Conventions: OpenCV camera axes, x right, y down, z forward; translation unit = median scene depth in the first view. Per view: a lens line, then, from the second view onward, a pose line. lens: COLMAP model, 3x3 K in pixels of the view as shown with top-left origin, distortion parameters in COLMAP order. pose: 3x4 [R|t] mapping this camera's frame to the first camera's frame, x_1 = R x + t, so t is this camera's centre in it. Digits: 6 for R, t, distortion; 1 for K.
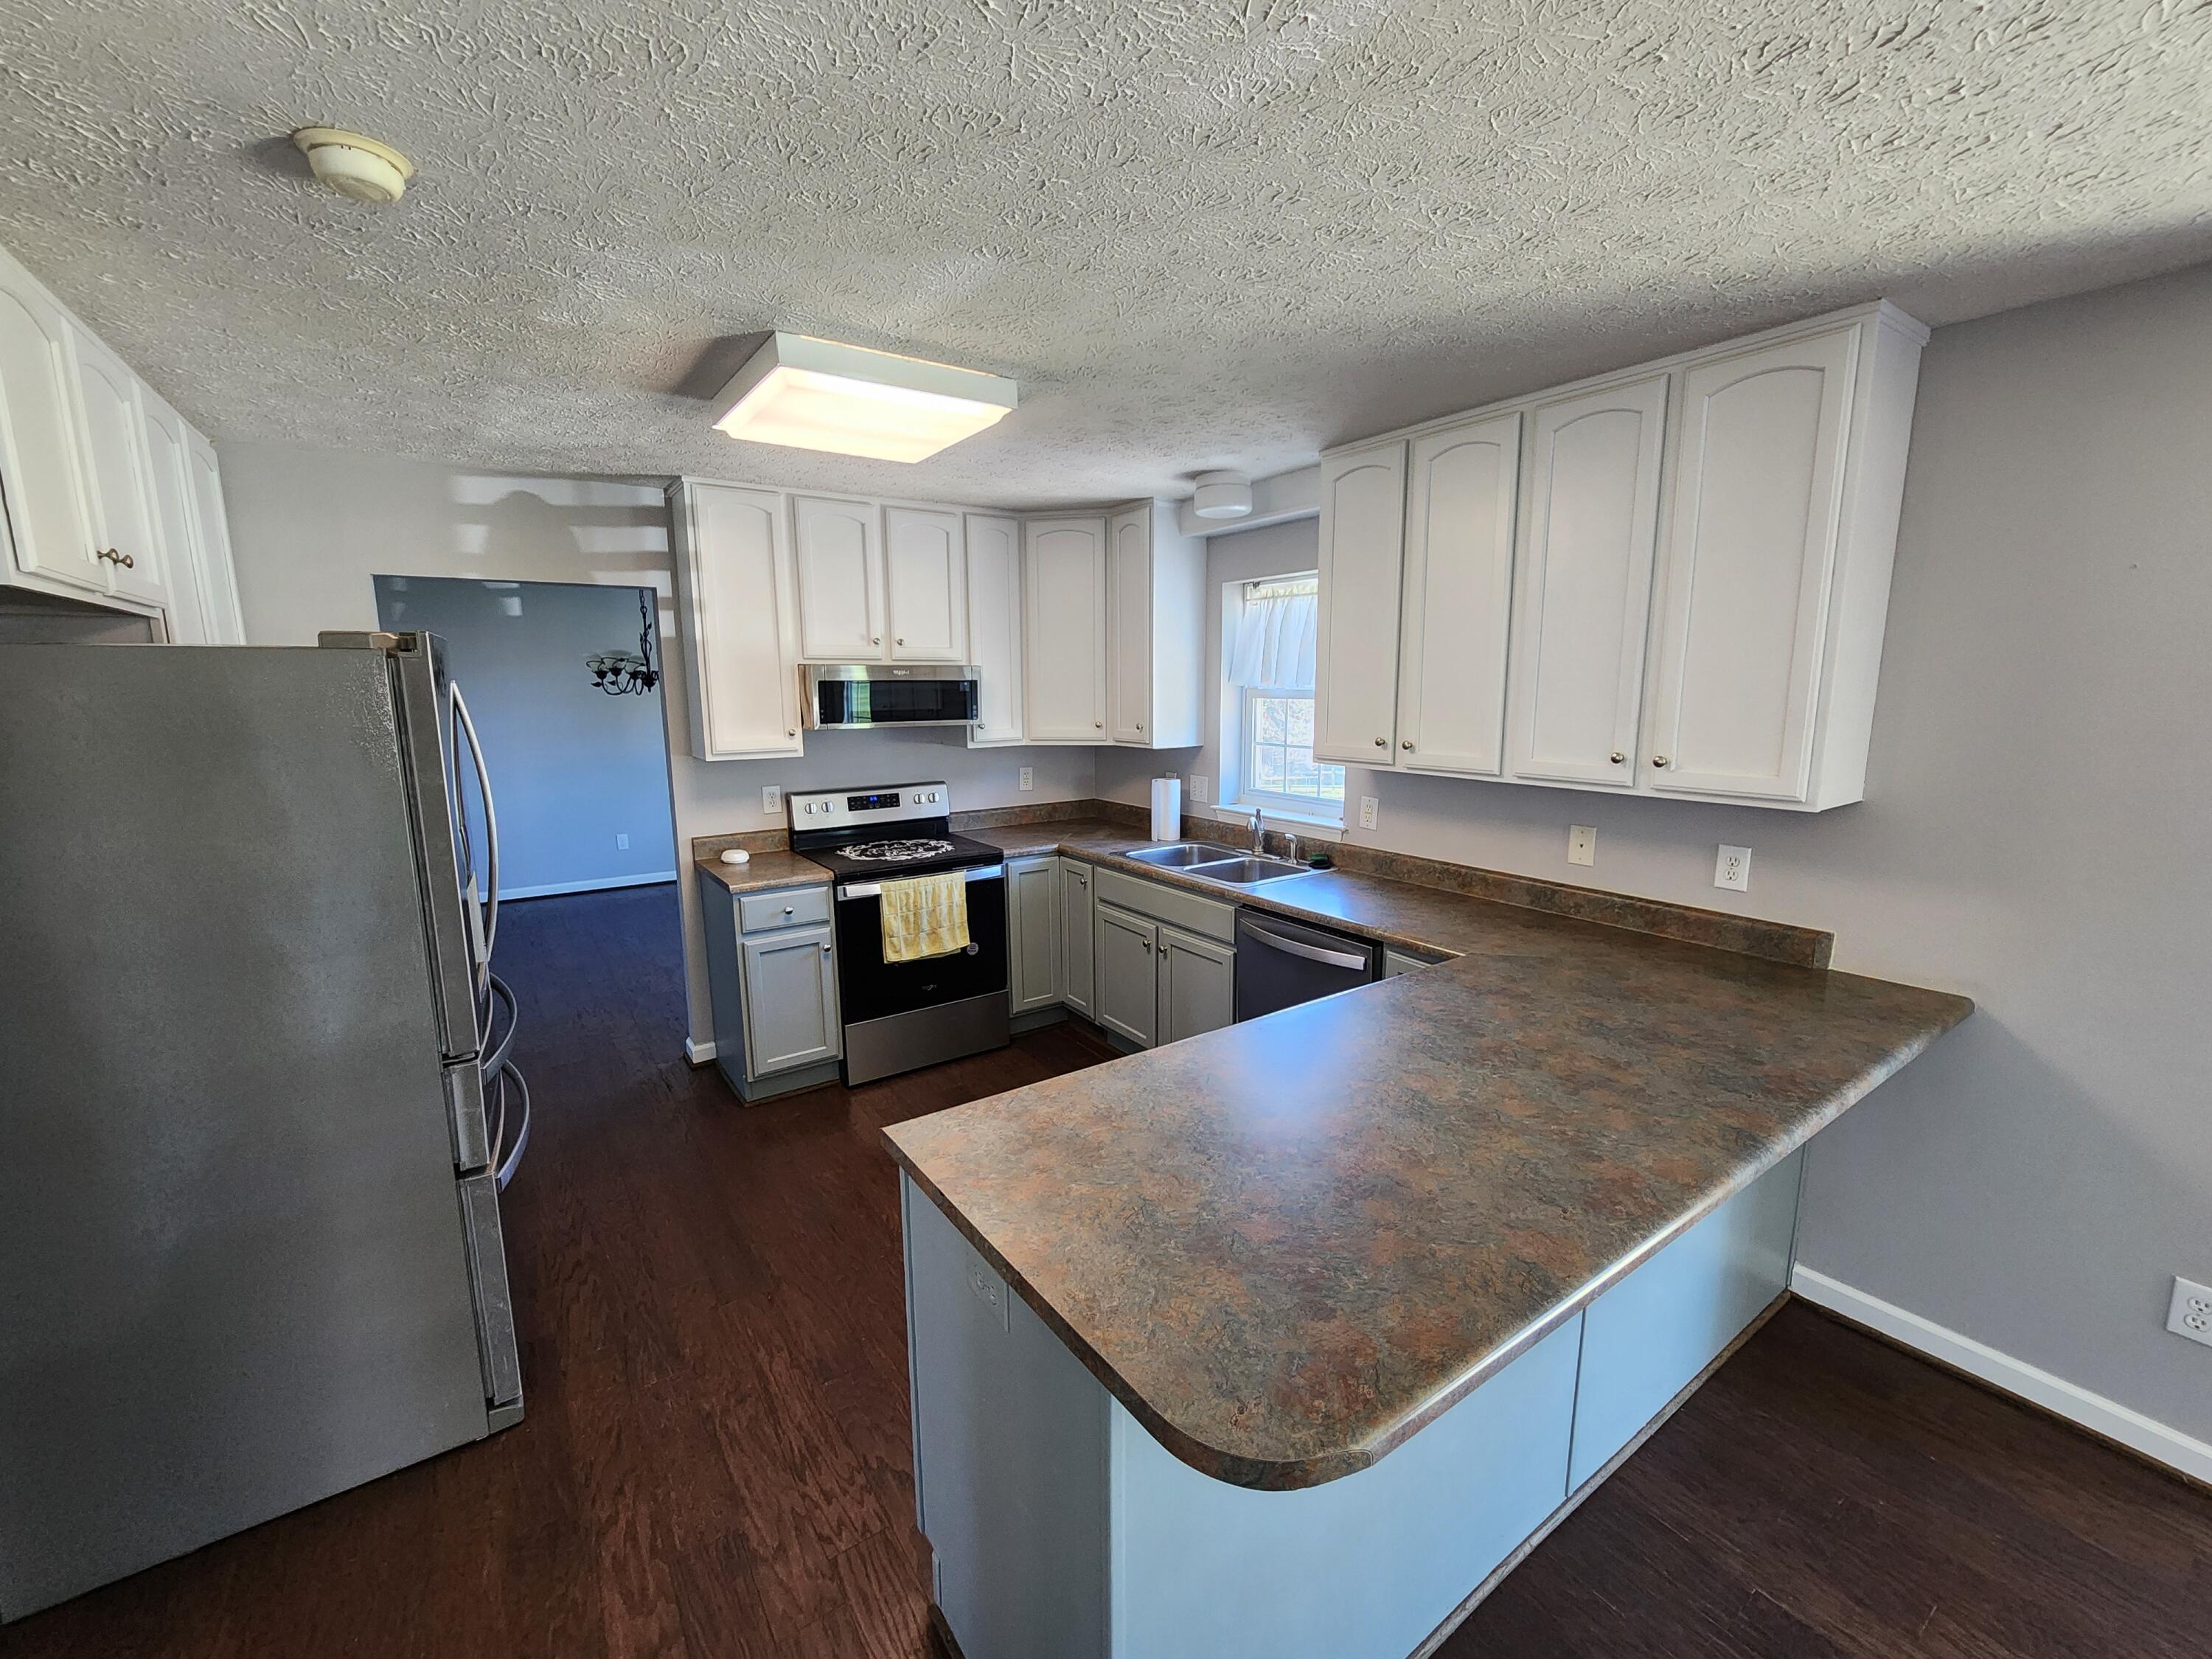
lens RADIAL K [[907.2, 0, 1106.5], [0, 907.2, 833.6], [0, 0, 1]] dist [-0.001775, -0.000298]
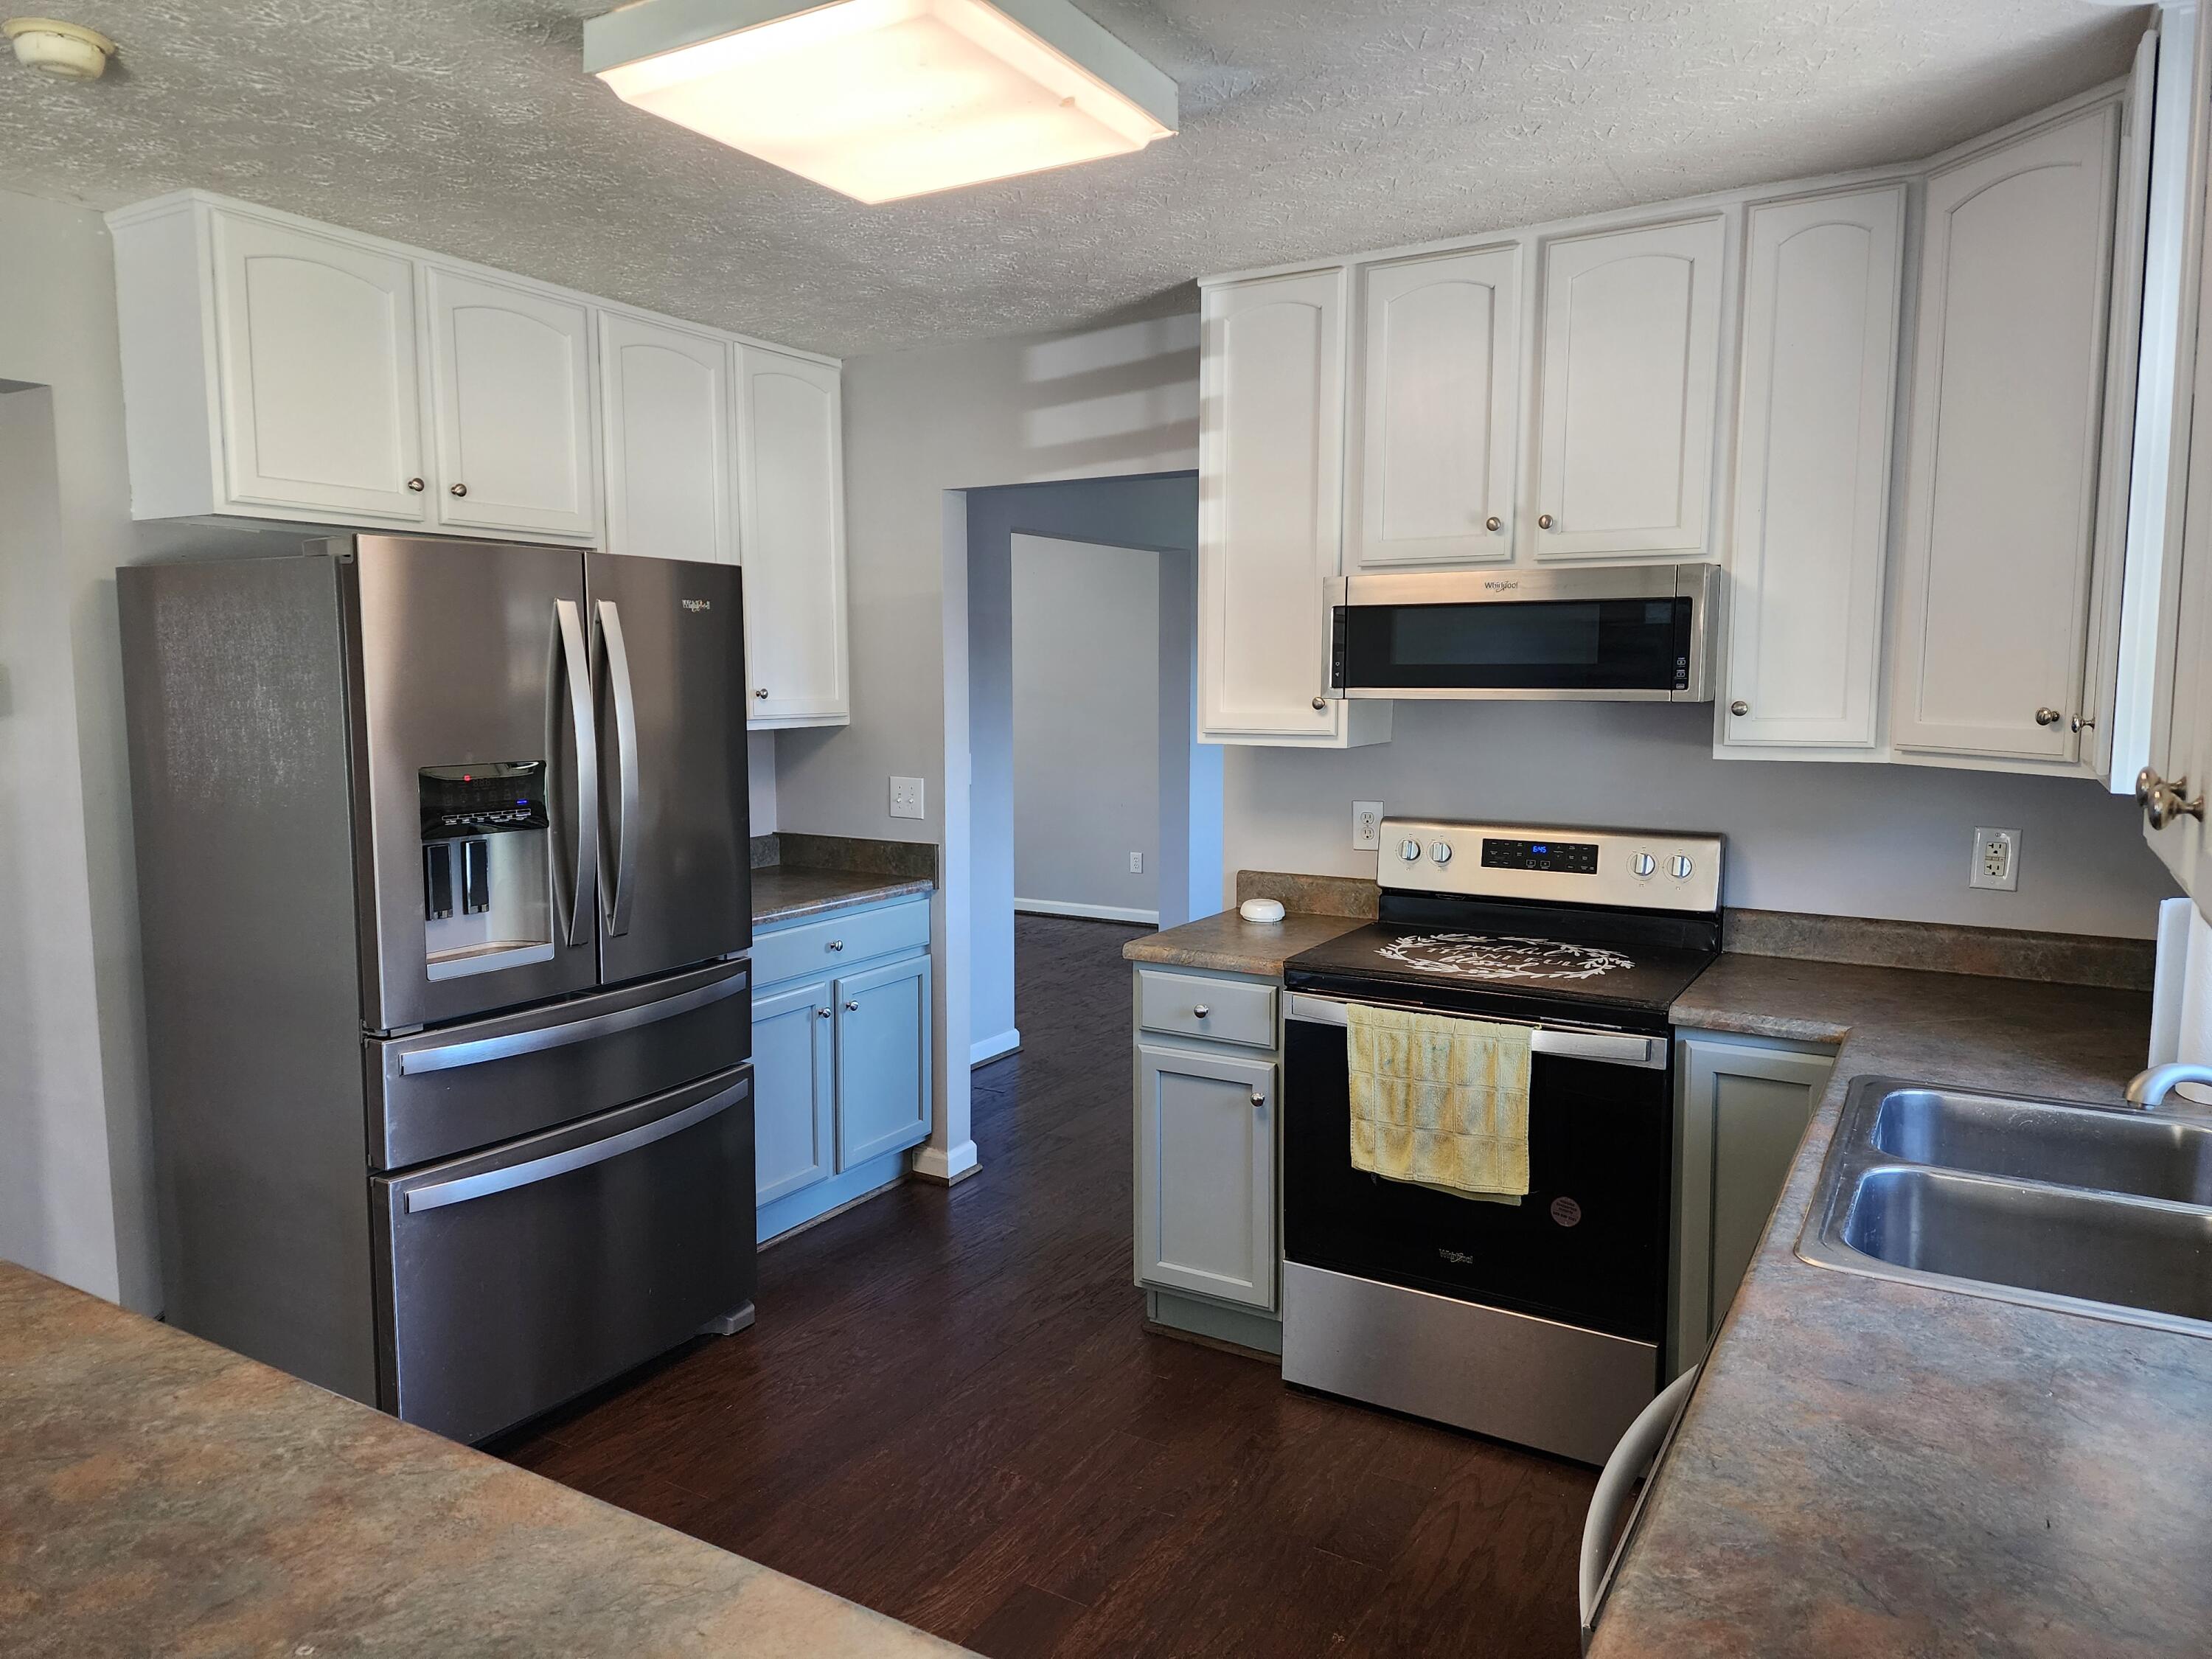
lens RADIAL K [[1464.1, 0, 1102.8], [0, 1464.1, 823.1], [0, 0, 1]] dist [0.106736, -0.157411]
pose [[0.405951, 0.099760, -0.908434, 0.396552], [-0.153864, 0.987296, 0.039664, -0.051588], [0.900850, 0.123673, 0.416143, 0.493719]]
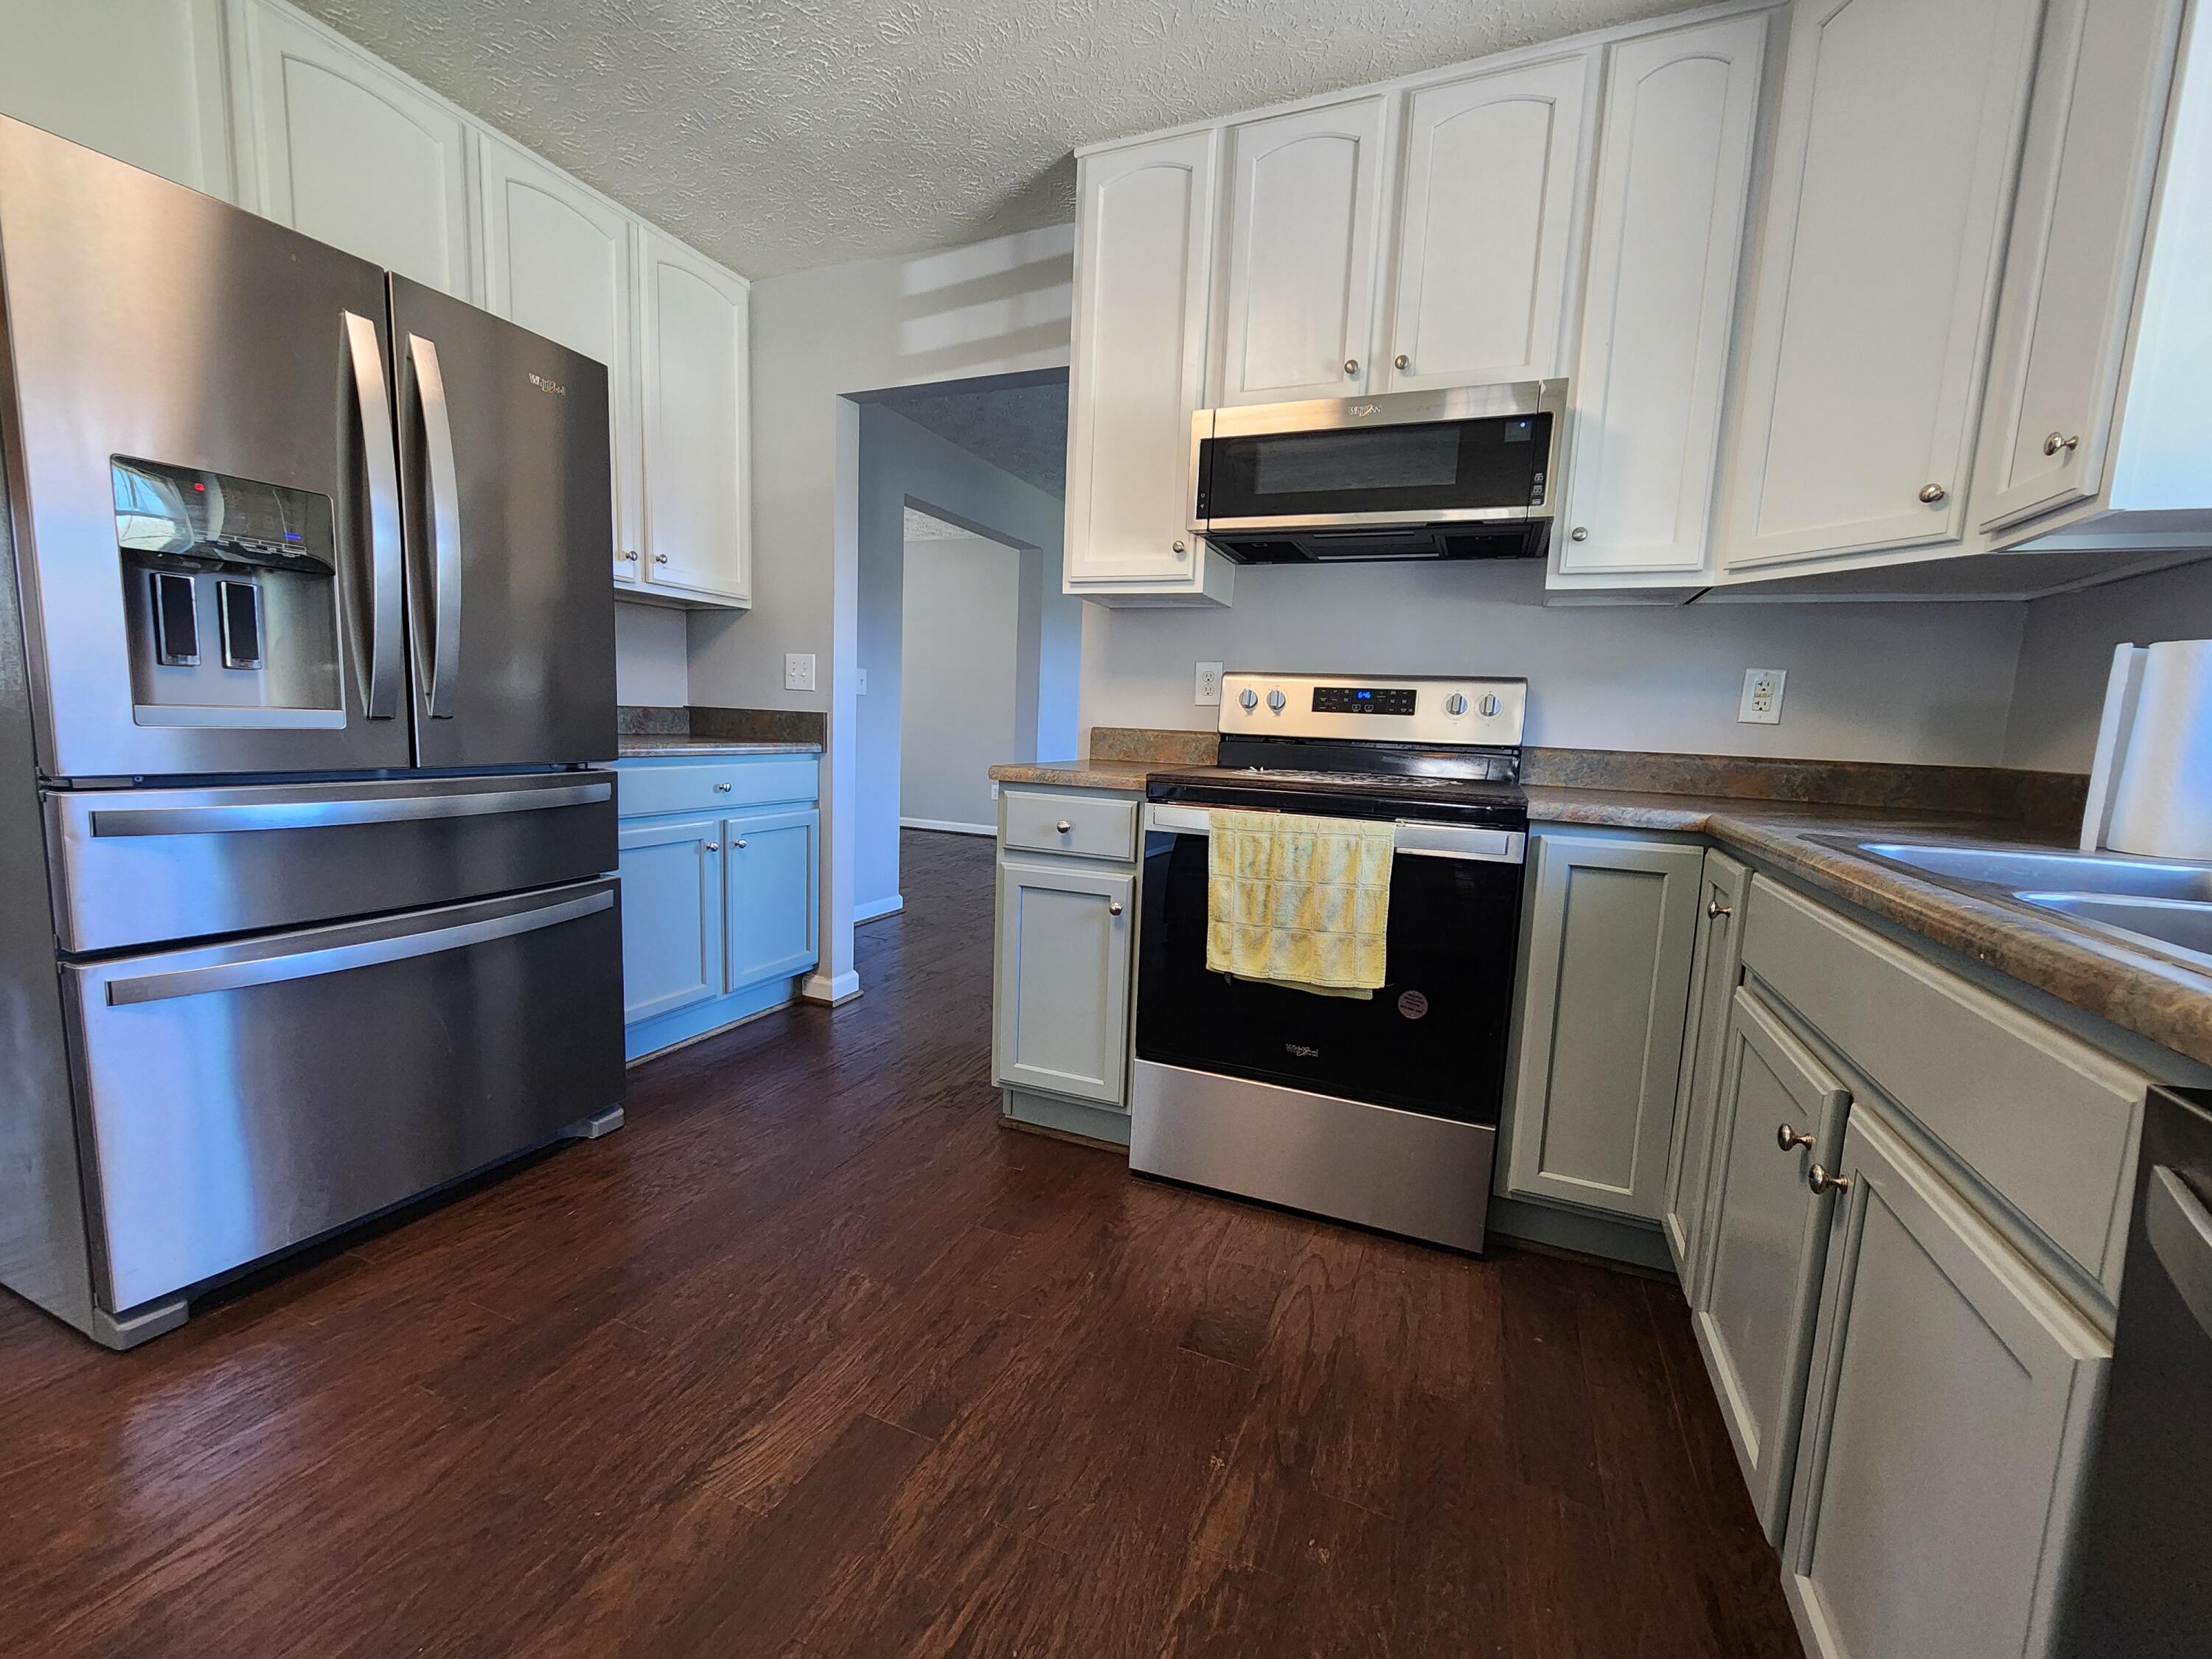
lens RADIAL K [[907.2, 0, 1106.5], [0, 907.2, 833.6], [0, 0, 1]] dist [-0.001775, -0.000298]
pose [[0.532073, 0.135807, -0.835736, 0.140368], [-0.185190, 0.981820, 0.041643, 0.053785], [0.826198, 0.132613, 0.547550, 0.629094]]
